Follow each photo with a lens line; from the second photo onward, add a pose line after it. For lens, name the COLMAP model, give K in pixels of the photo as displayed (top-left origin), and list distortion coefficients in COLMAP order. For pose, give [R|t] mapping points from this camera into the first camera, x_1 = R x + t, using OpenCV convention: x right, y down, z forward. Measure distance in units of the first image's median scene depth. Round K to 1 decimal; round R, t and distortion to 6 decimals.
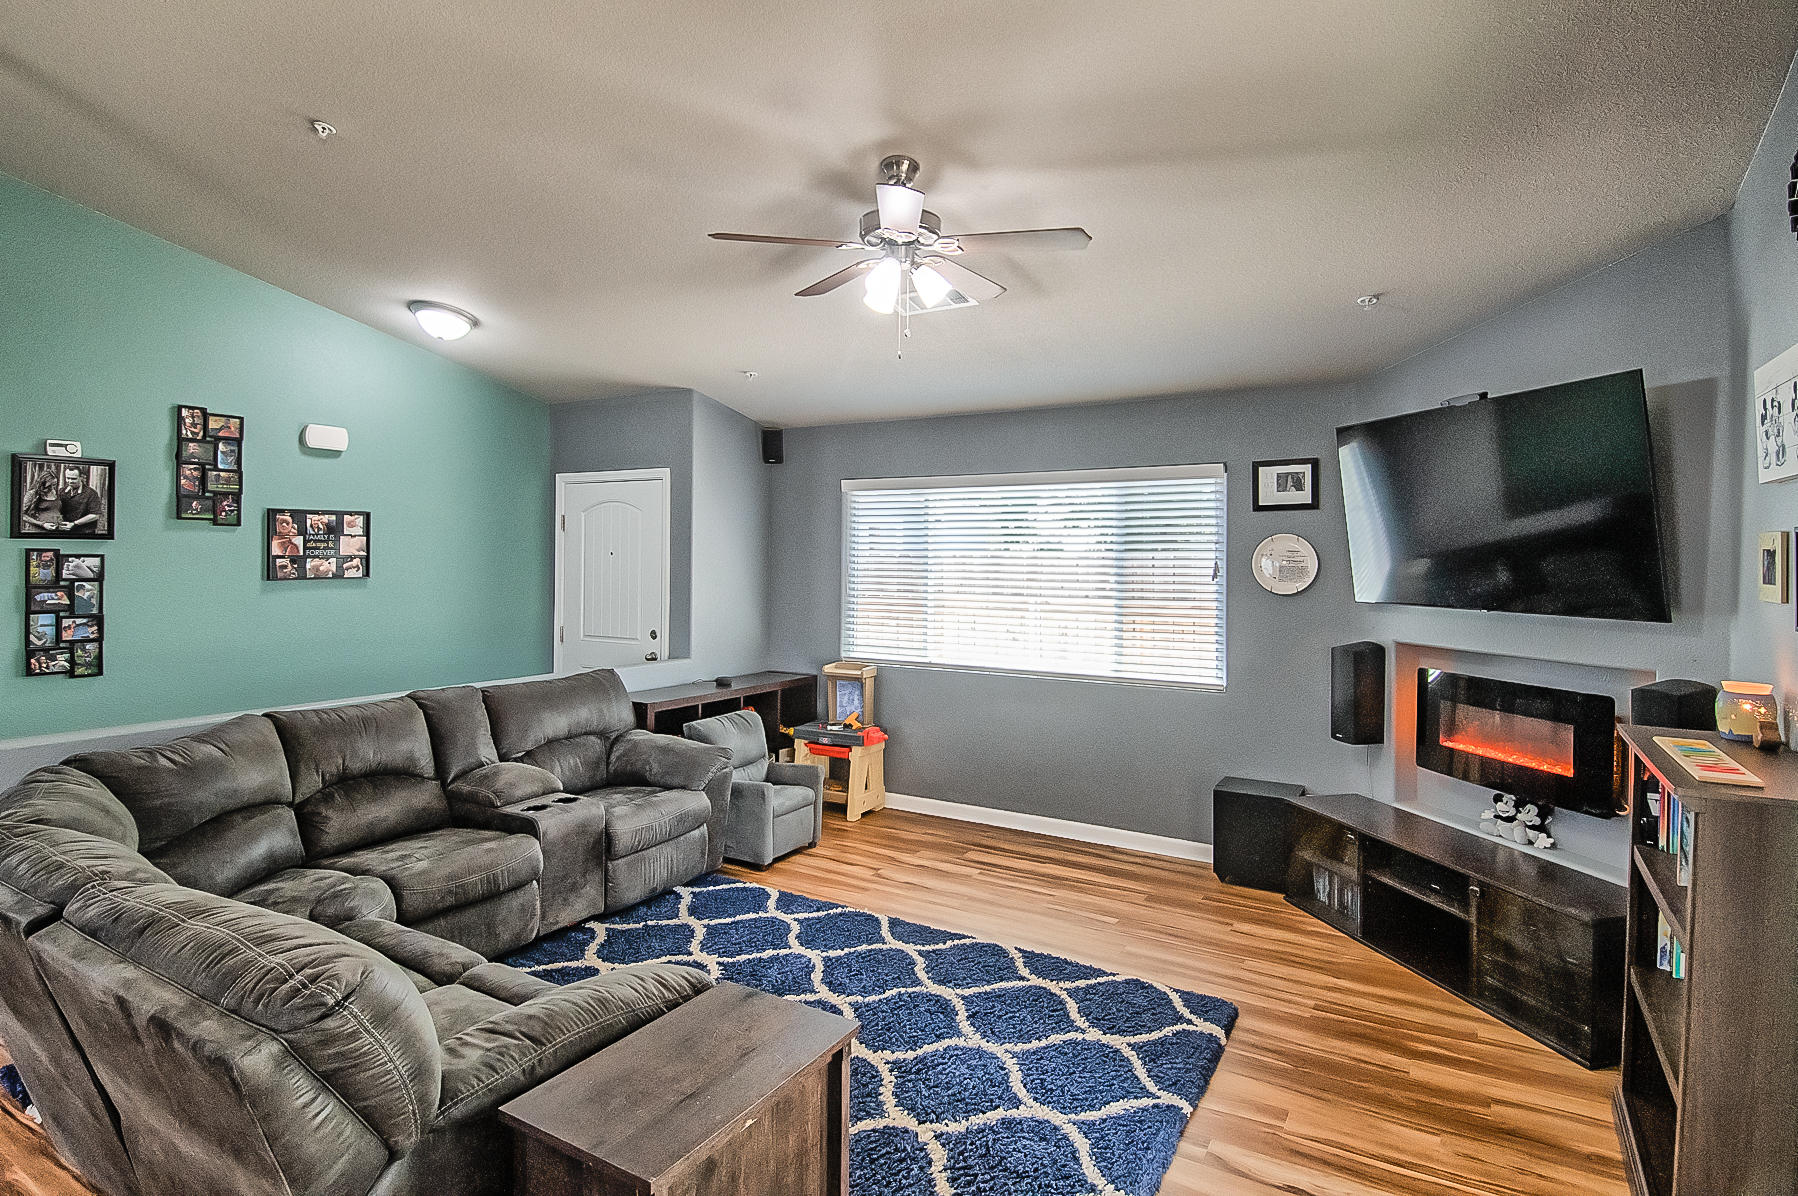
lens RADIAL K [[956.8, 0, 901.6], [0, 956.8, 557.2], [0, 0, 1]] dist [-0.001605, -0.001390]
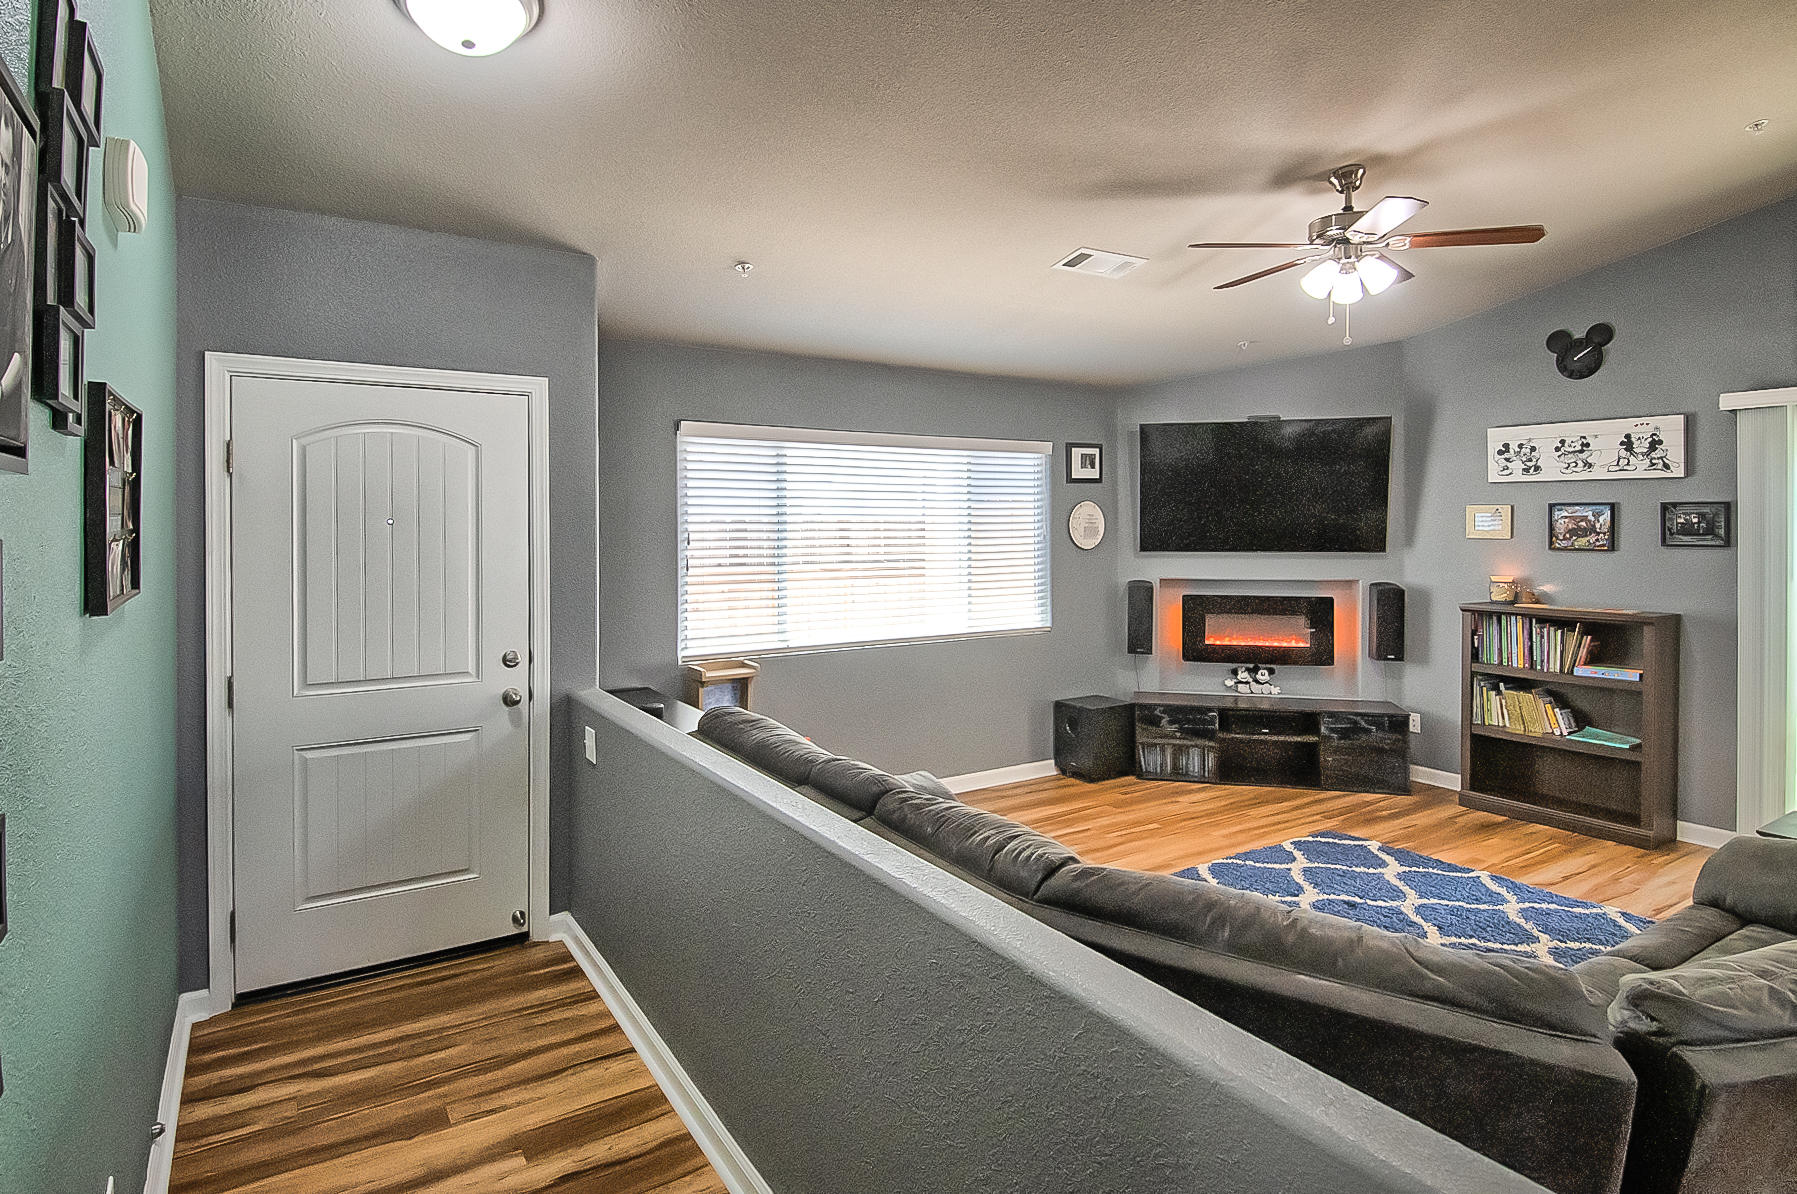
lens RADIAL K [[944.2, 0, 899.5], [0, 944.2, 529.6], [0, 0, 1]] dist [-0.002784, -0.000920]
pose [[0.434236, -0.015182, 0.900671, -0.841933], [0.006814, 0.999885, 0.013569, -0.005740], [-0.900774, 0.000245, 0.434289, 0.675059]]
